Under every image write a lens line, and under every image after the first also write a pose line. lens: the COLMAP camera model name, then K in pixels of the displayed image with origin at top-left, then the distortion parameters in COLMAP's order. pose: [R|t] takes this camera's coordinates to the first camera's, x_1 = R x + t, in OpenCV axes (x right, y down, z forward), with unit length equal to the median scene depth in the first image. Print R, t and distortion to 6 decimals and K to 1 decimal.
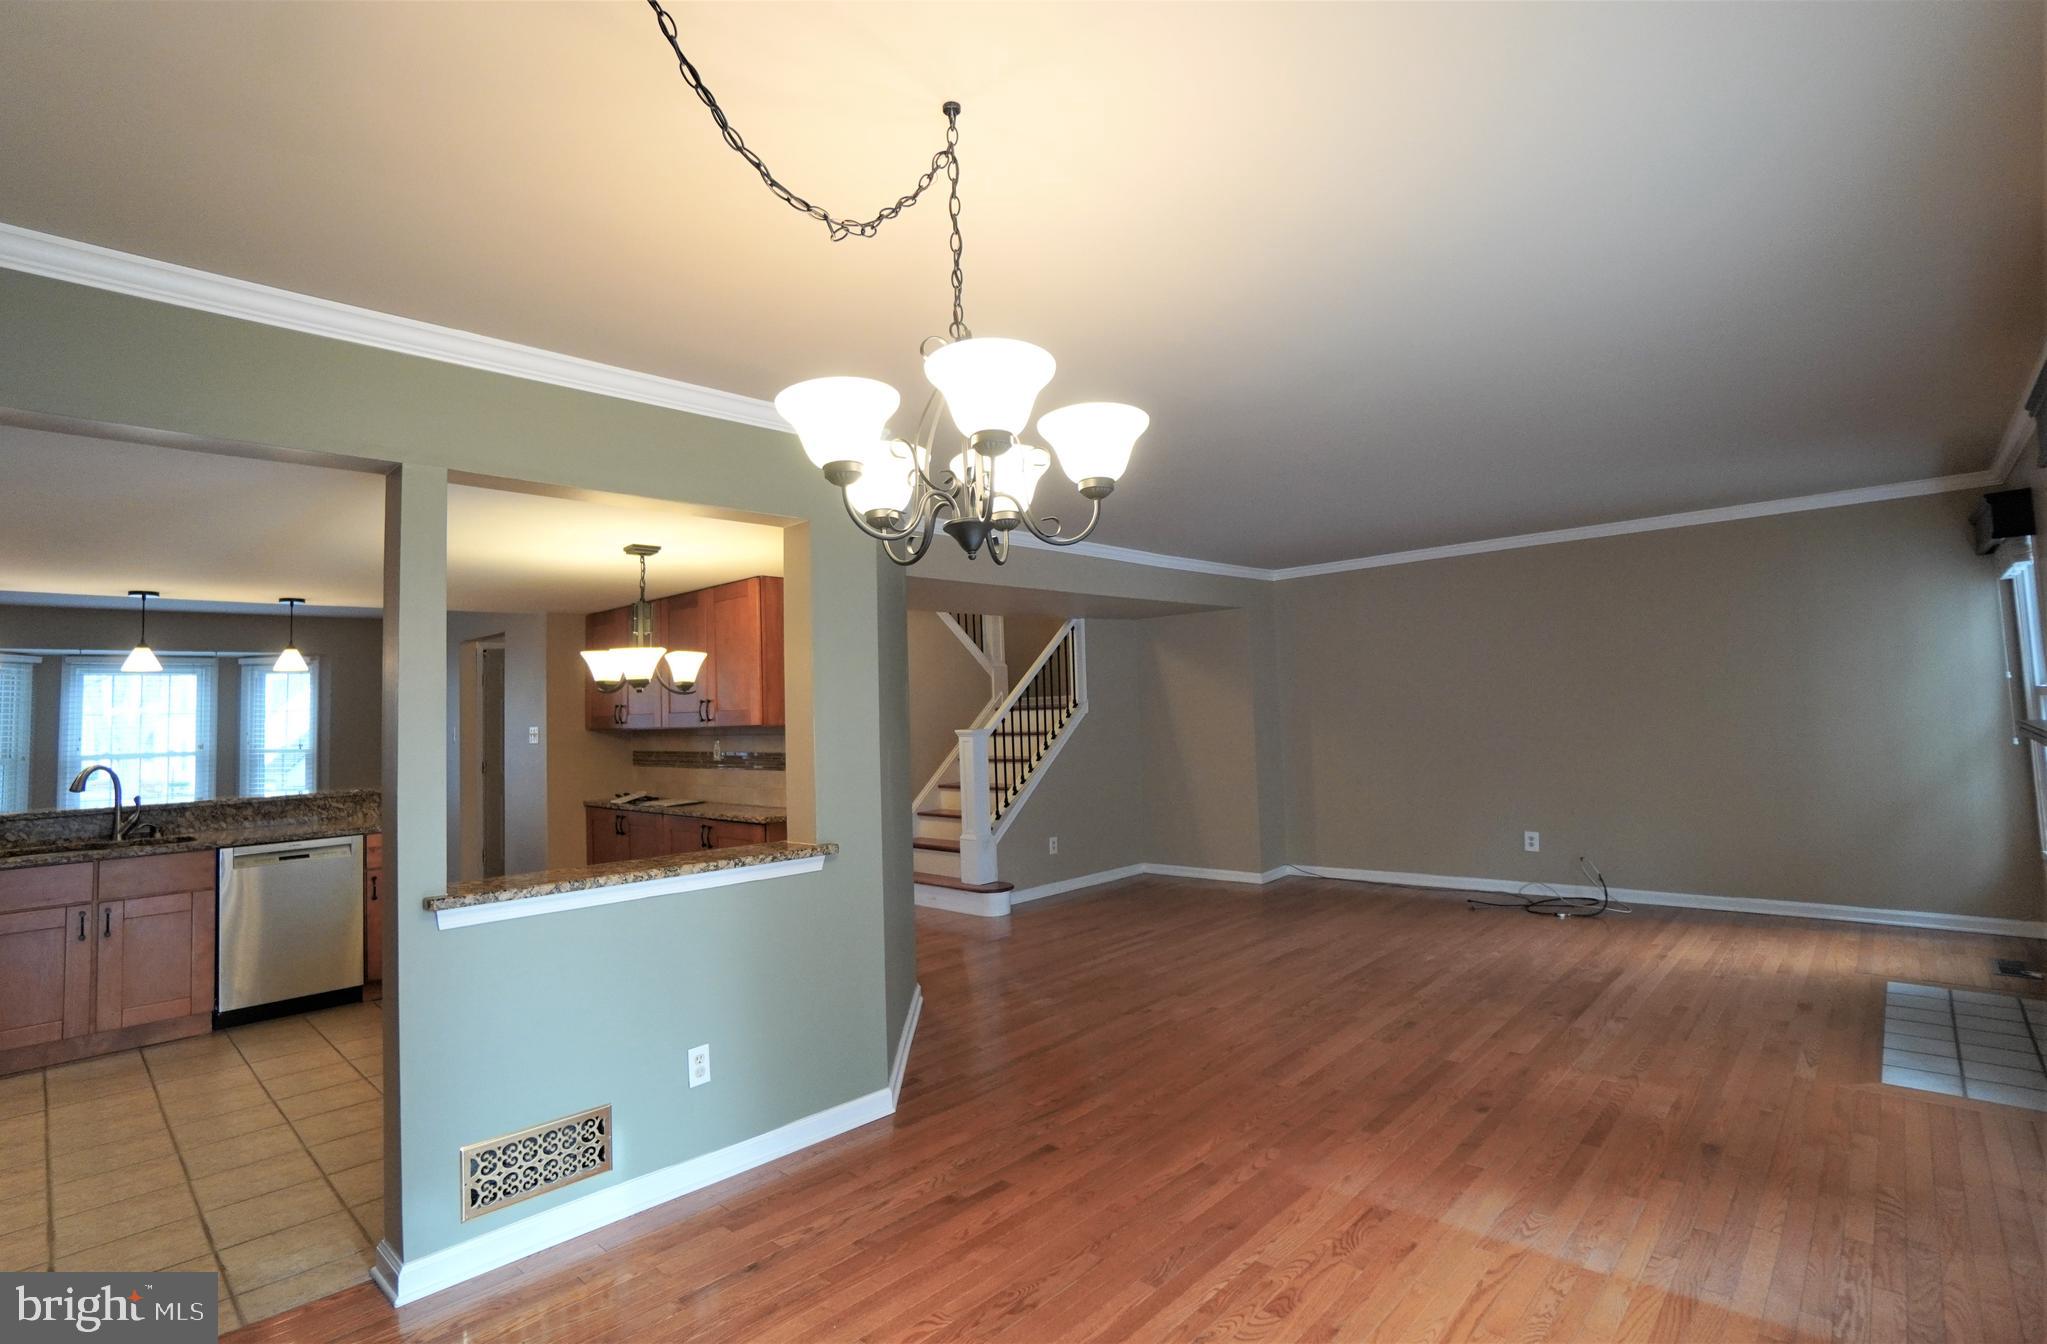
lens RADIAL K [[953.1, 0, 1029.2], [0, 953.1, 634.6], [0, 0, 1]] dist [-0.064131, 0.020267]
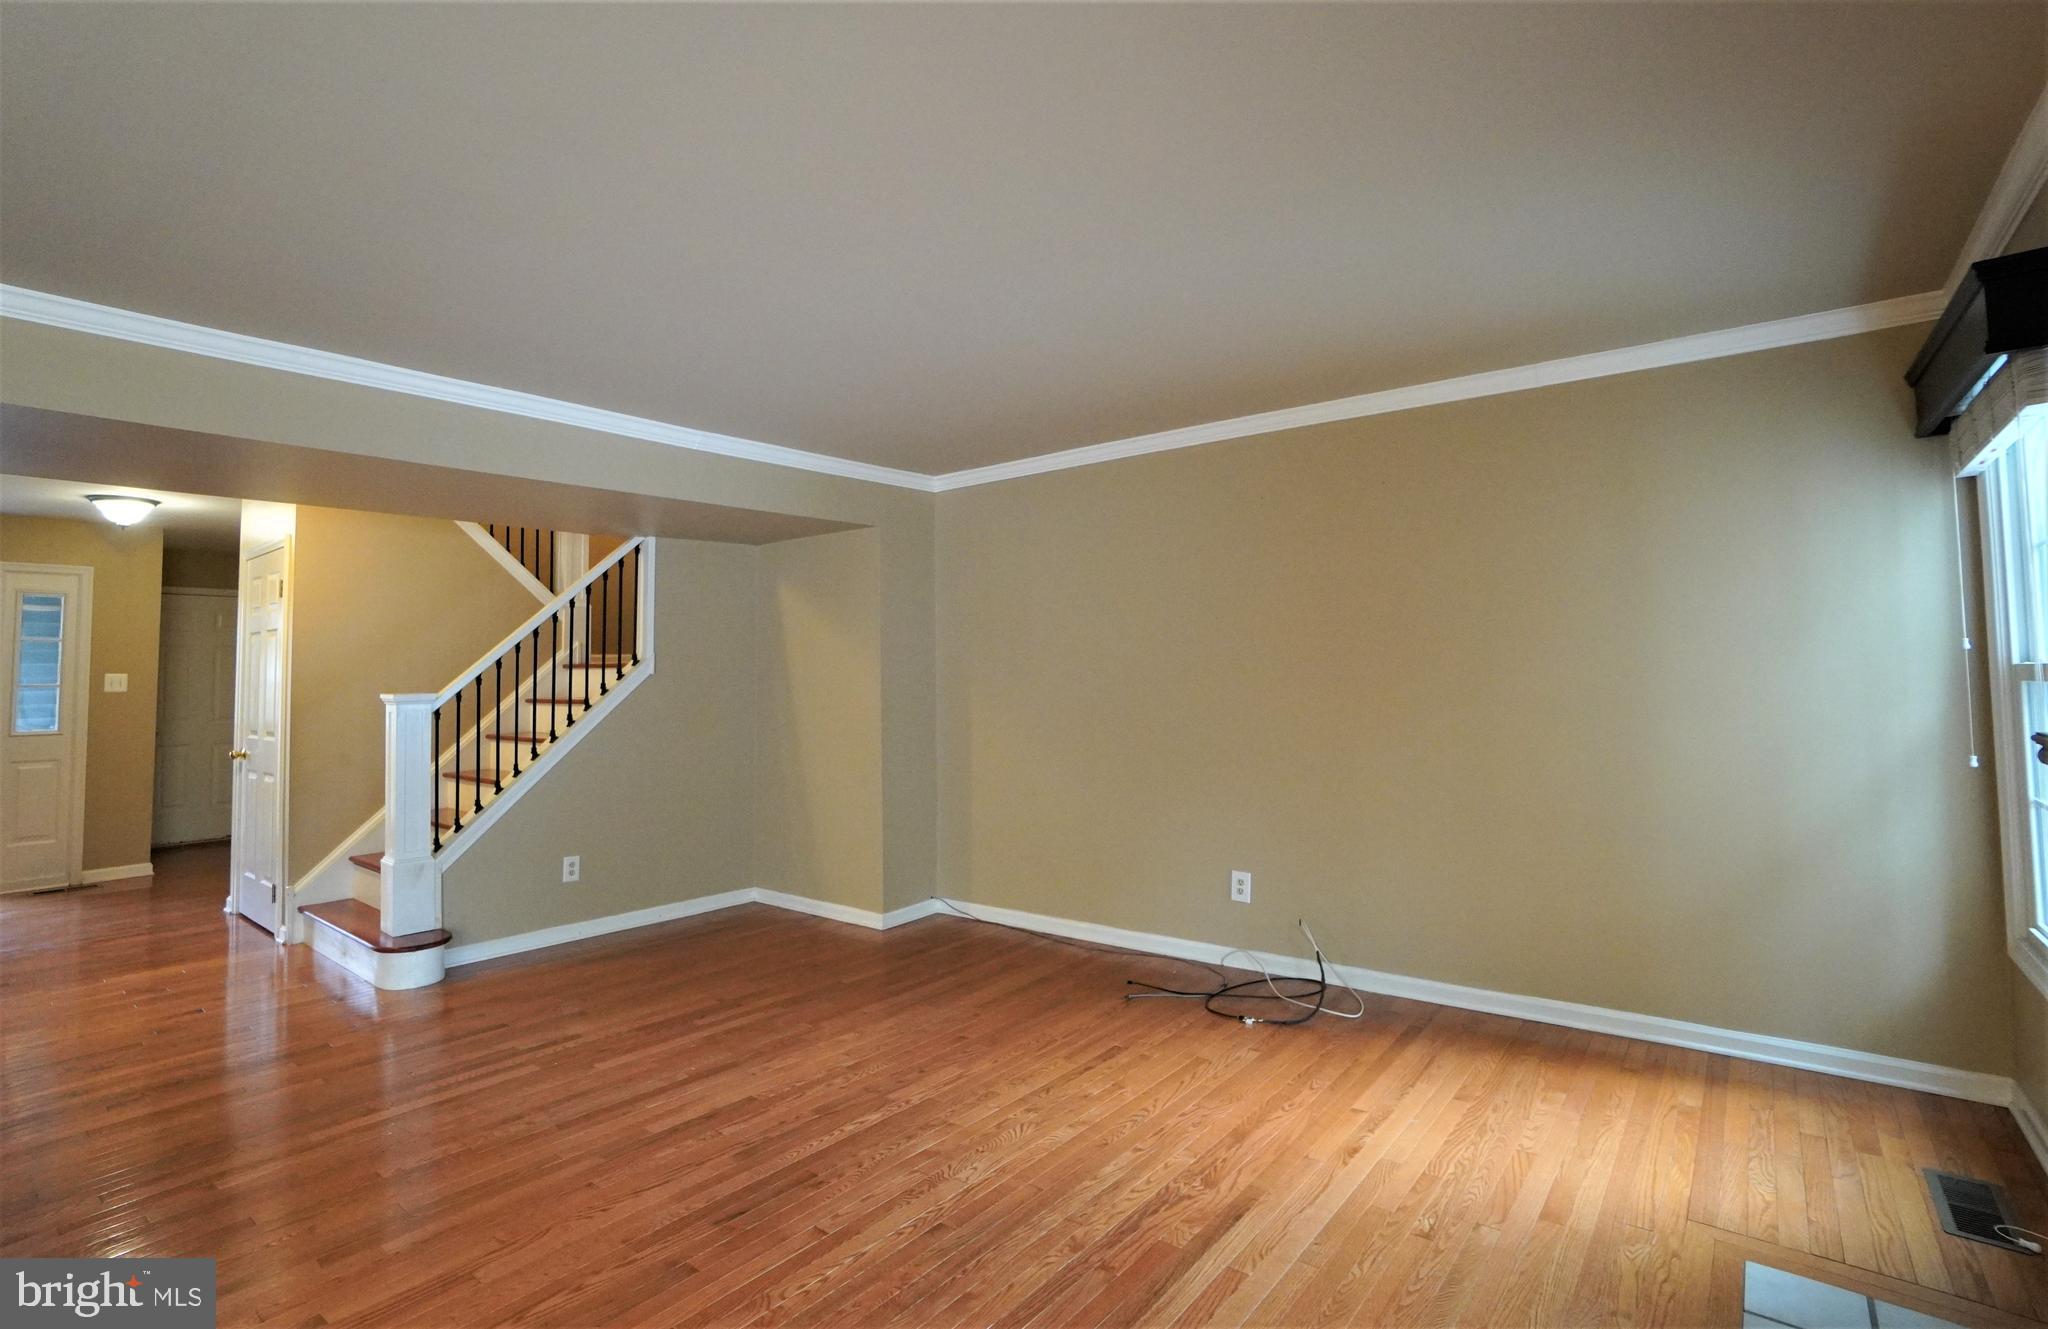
lens RADIAL K [[960.1, 0, 1033.4], [0, 960.1, 614.0], [0, 0, 1]] dist [-0.070101, 0.024552]
pose [[0.995090, 0.028435, 0.094800, 0.310267], [-0.030039, 0.999428, 0.015526, 0.023973], [-0.094304, -0.018298, 0.995375, 0.339464]]
